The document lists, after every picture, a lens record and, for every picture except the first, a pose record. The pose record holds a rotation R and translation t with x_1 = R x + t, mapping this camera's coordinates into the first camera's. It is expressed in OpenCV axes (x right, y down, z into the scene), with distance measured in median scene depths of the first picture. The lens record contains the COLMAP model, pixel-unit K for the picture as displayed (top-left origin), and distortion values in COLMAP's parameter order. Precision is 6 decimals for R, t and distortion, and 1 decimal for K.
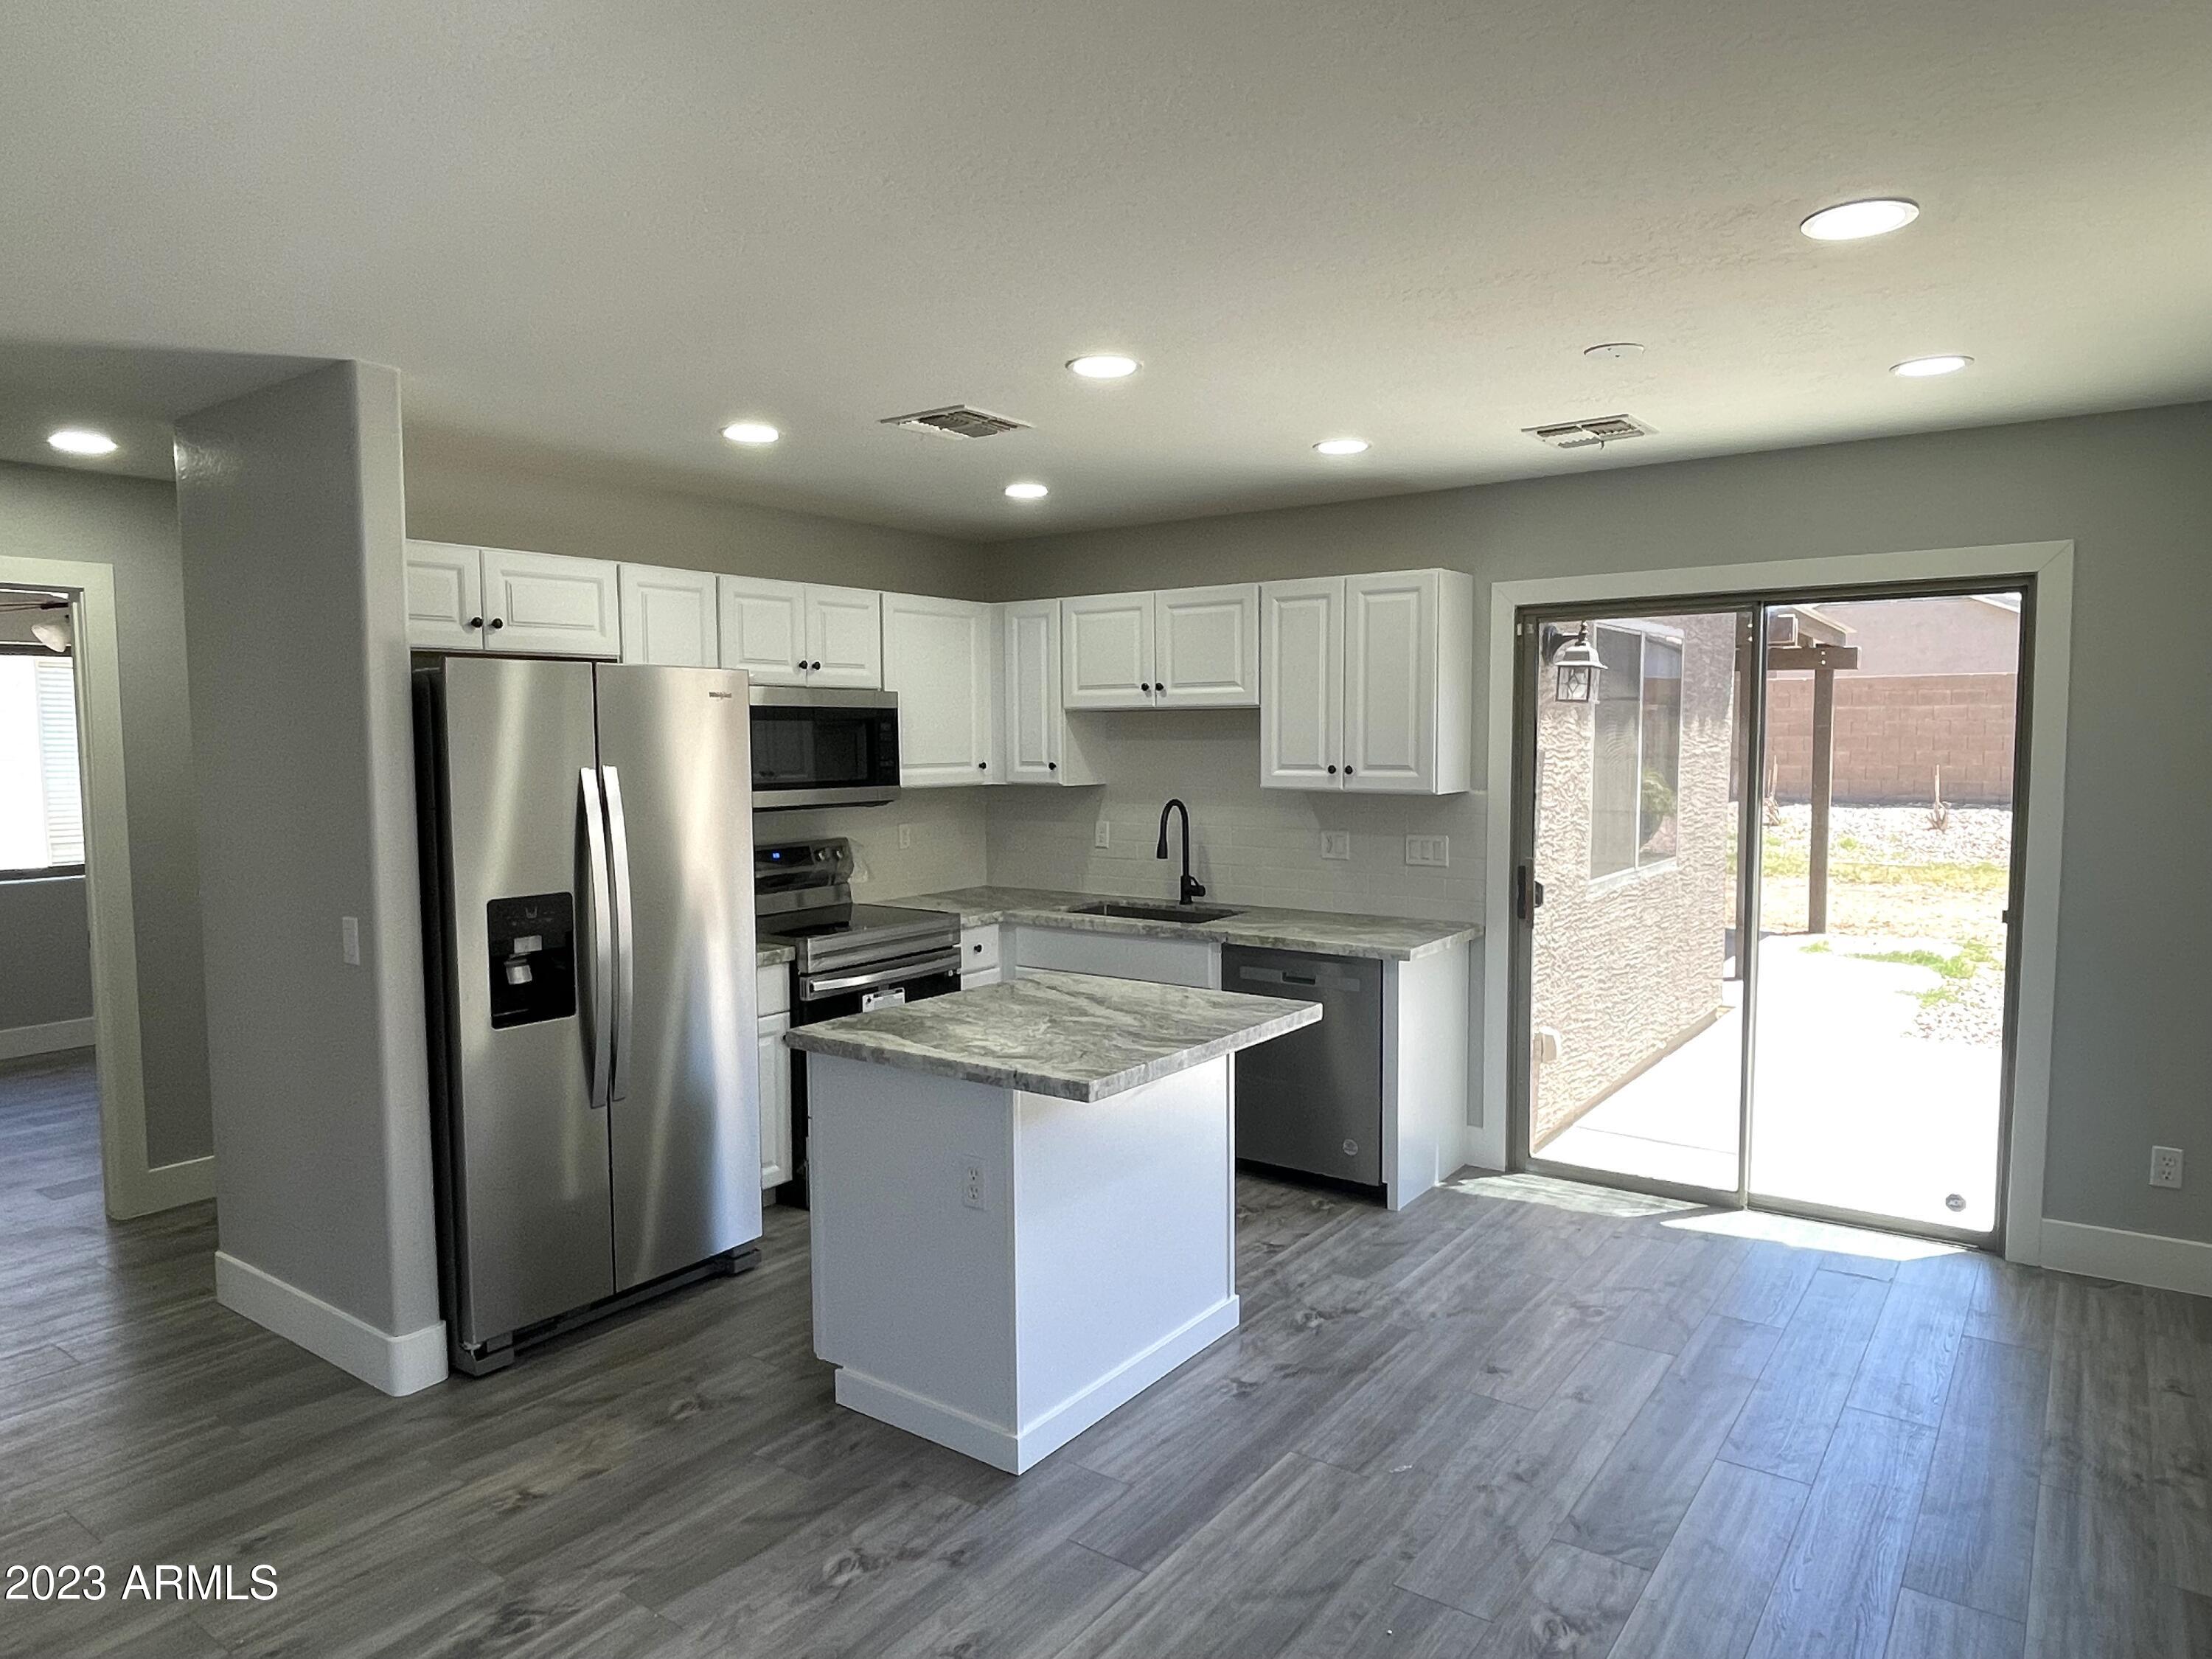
lens RADIAL K [[1387.8, 0, 1094.5], [0, 1387.8, 829.0], [0, 0, 1]] dist [-0.003559, -0.005228]
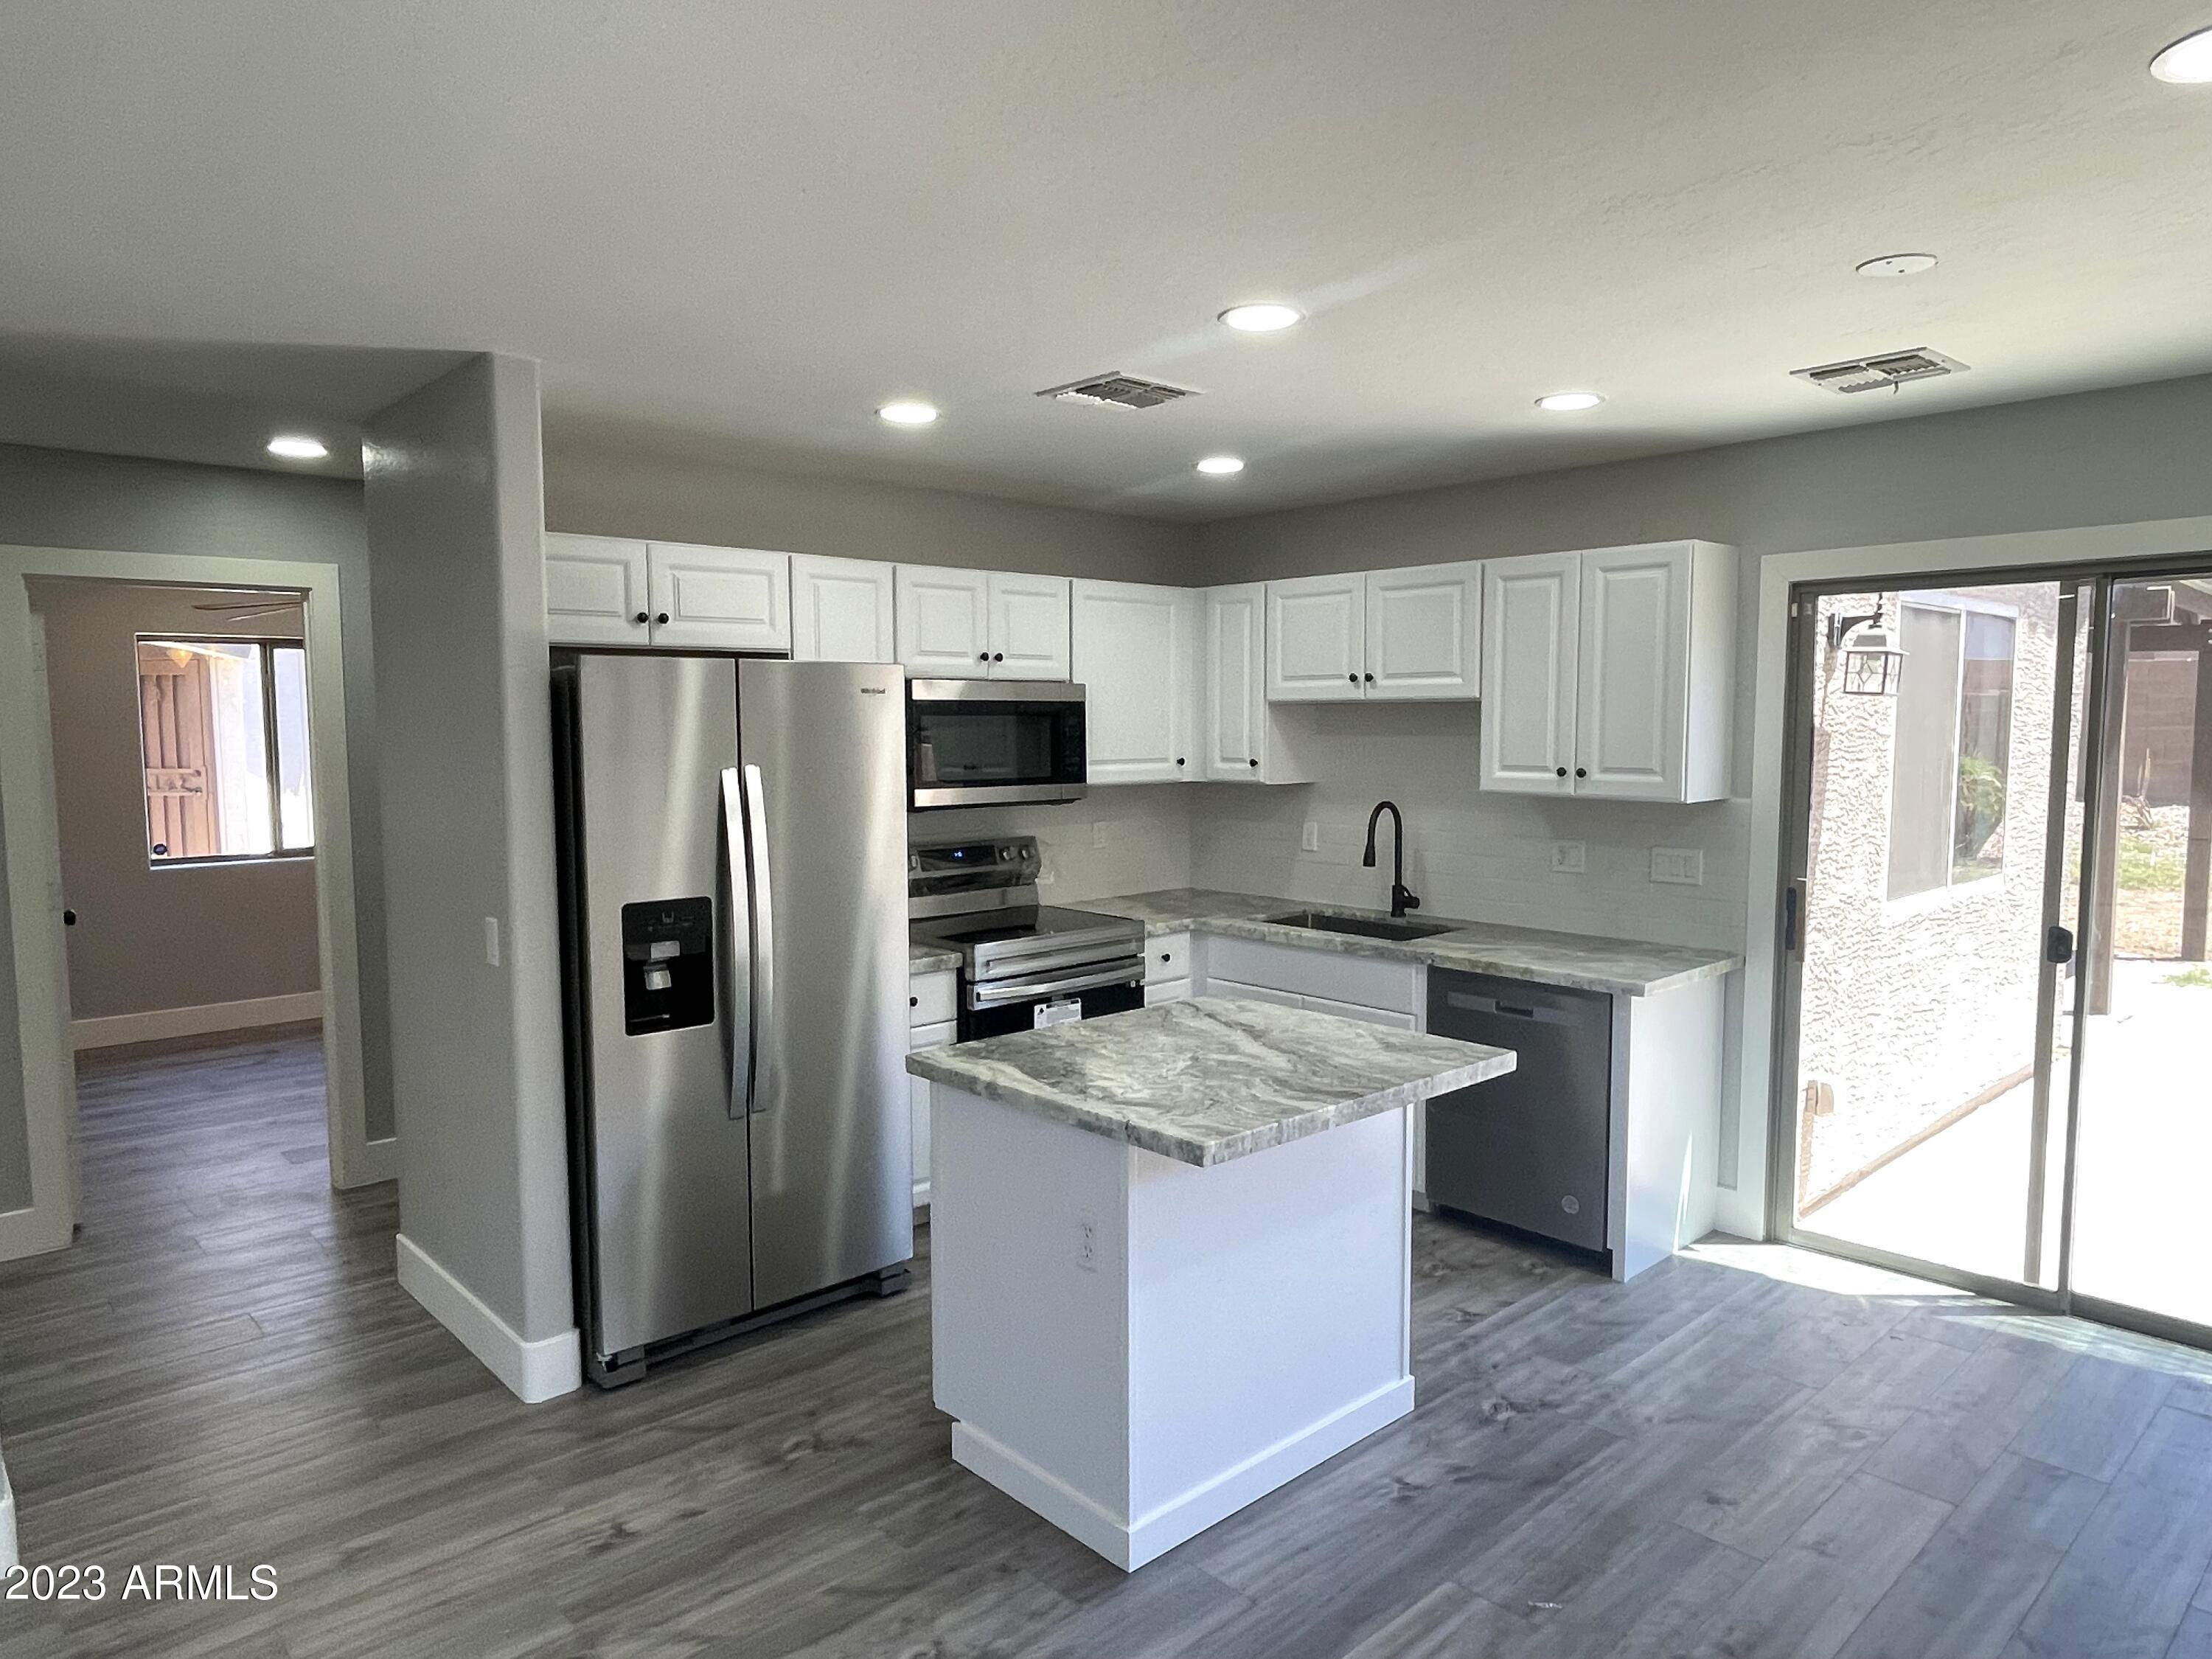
lens RADIAL K [[1387.8, 0, 1089.1], [0, 1387.8, 829.9], [0, 0, 1]] dist [-0.003559, -0.005228]
pose [[0.979956, 0.019063, -0.198300, 0.064274], [-0.016505, 0.999758, 0.014547, -0.017127], [0.198529, -0.010983, 0.980034, 0.094172]]
